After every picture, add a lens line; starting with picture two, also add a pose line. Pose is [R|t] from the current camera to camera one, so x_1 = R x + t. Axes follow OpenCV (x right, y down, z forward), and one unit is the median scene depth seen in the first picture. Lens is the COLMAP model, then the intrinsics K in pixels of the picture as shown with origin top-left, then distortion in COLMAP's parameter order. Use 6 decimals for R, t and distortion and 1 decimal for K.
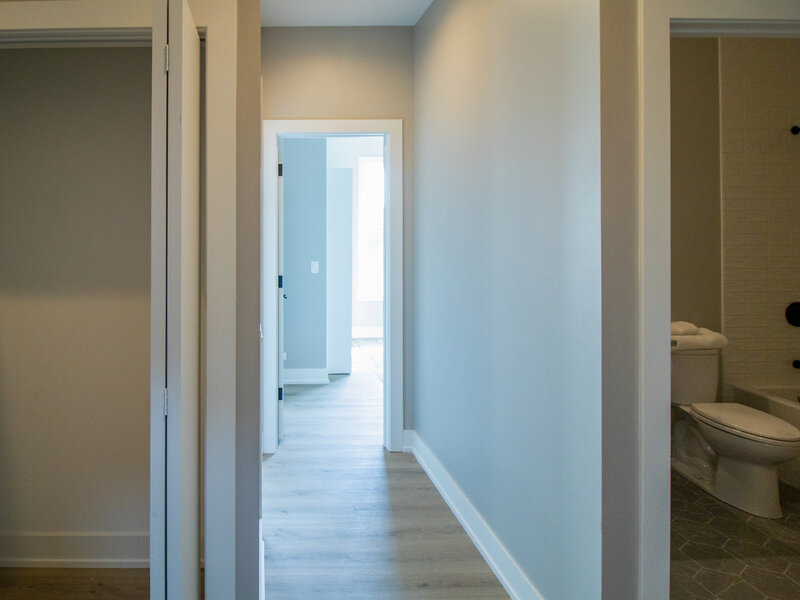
lens RADIAL K [[432.9, 0, 400.0], [0, 432.9, 300.0], [0, 0, 1]] dist [-0.001131, -0.001423]
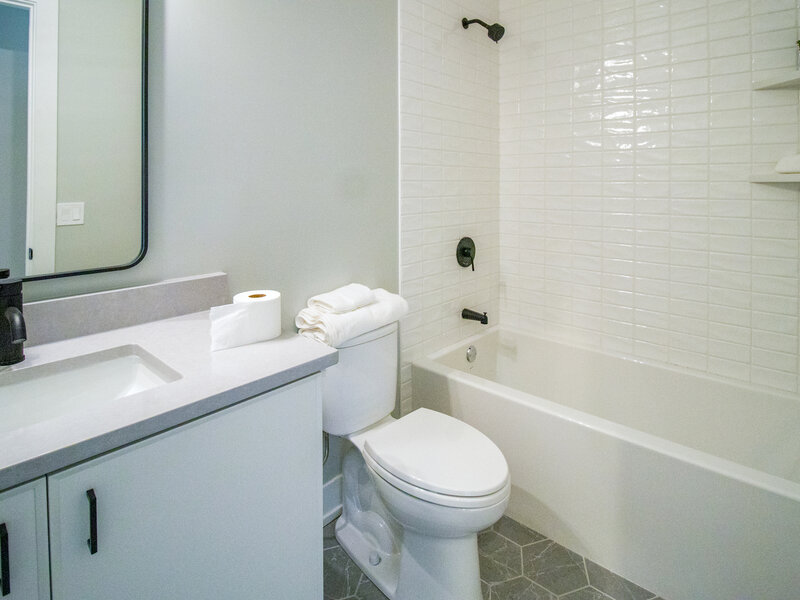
lens RADIAL K [[432.9, 0, 400.0], [0, 432.9, 300.0], [0, 0, 1]] dist [-0.001131, -0.001423]
pose [[0.774085, -0.132349, 0.619093, 0.307315], [-0.029271, 0.969376, 0.243831, -0.095049], [-0.632404, -0.206867, 0.746506, 0.477232]]
